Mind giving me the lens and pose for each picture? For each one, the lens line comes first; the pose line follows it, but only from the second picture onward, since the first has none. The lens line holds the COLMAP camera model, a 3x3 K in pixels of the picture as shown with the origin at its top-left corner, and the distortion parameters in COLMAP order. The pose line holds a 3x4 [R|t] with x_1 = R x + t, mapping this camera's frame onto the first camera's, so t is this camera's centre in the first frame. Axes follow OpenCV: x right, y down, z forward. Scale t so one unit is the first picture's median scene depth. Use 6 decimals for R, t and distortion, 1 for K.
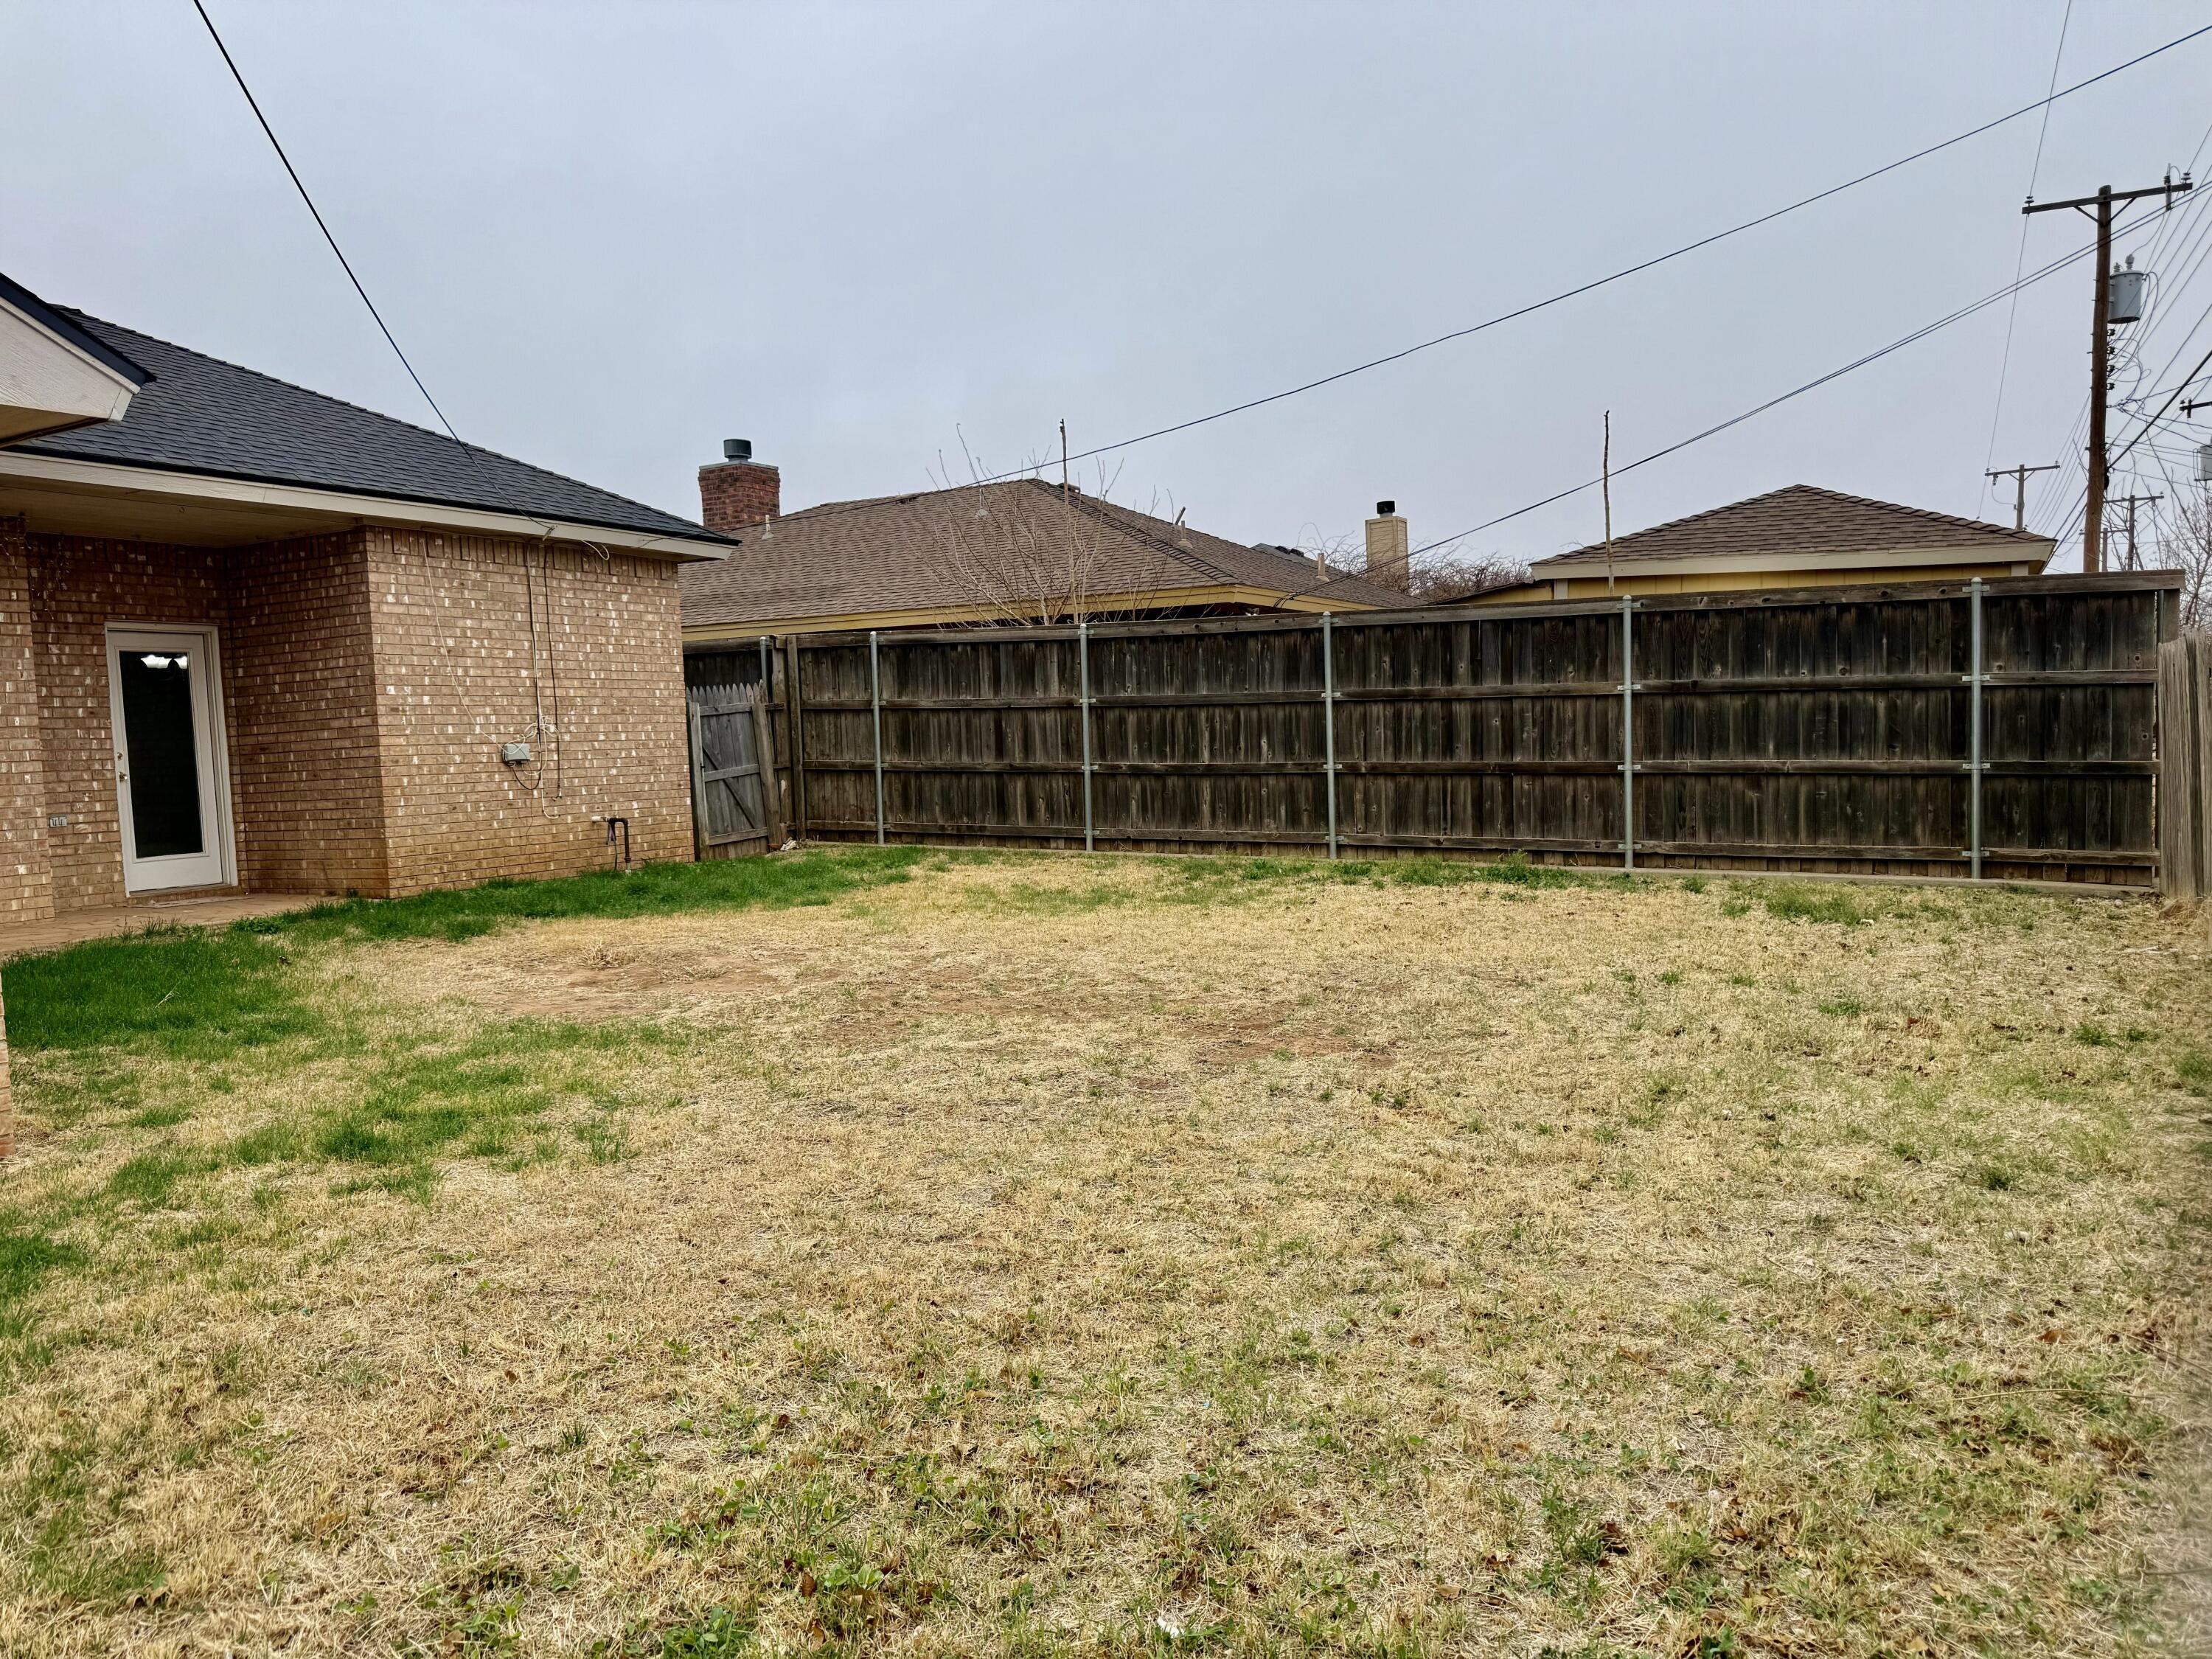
lens RADIAL K [[1560.6, 0, 1101.1], [0, 1560.6, 845.7], [0, 0, 1]] dist [0.099336, -0.076357]
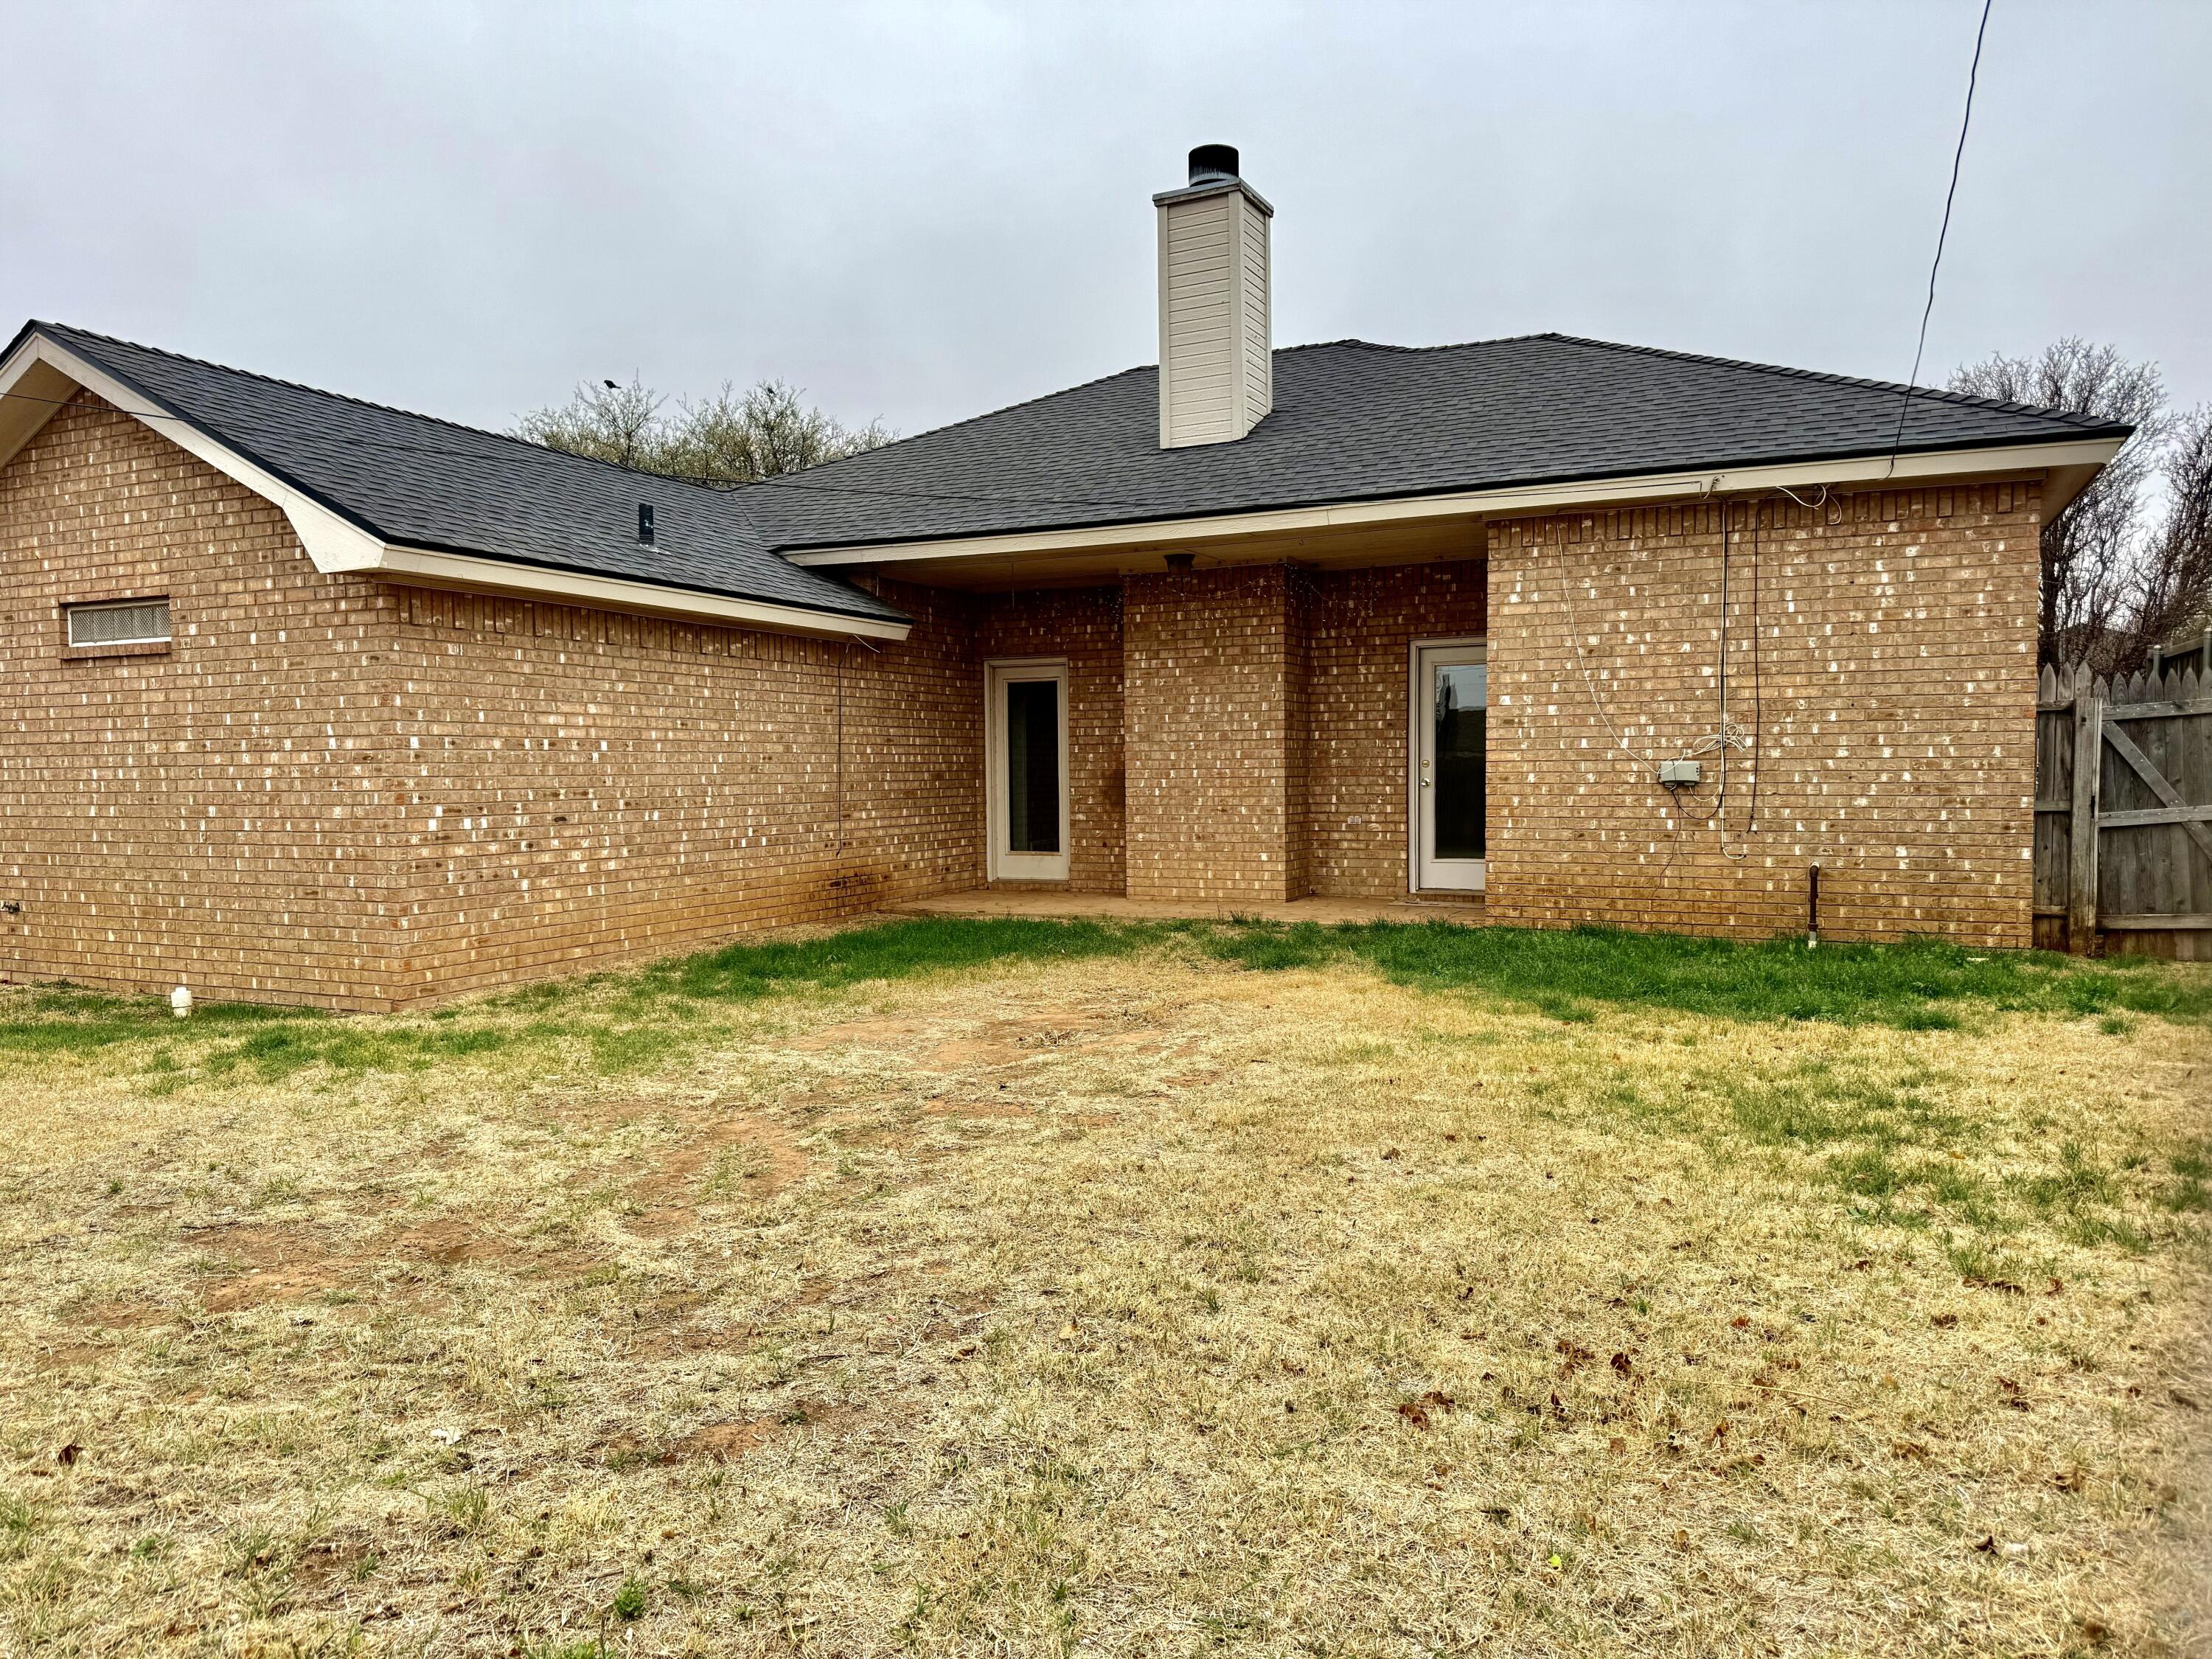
lens RADIAL K [[1560.6, 0, 1101.1], [0, 1560.6, 845.7], [0, 0, 1]] dist [0.099336, -0.076357]
pose [[0.074858, 0.087052, -0.993387, 0.415291], [-0.067270, 0.994354, 0.082067, -0.069917], [0.994923, 0.060682, 0.080292, 0.669631]]
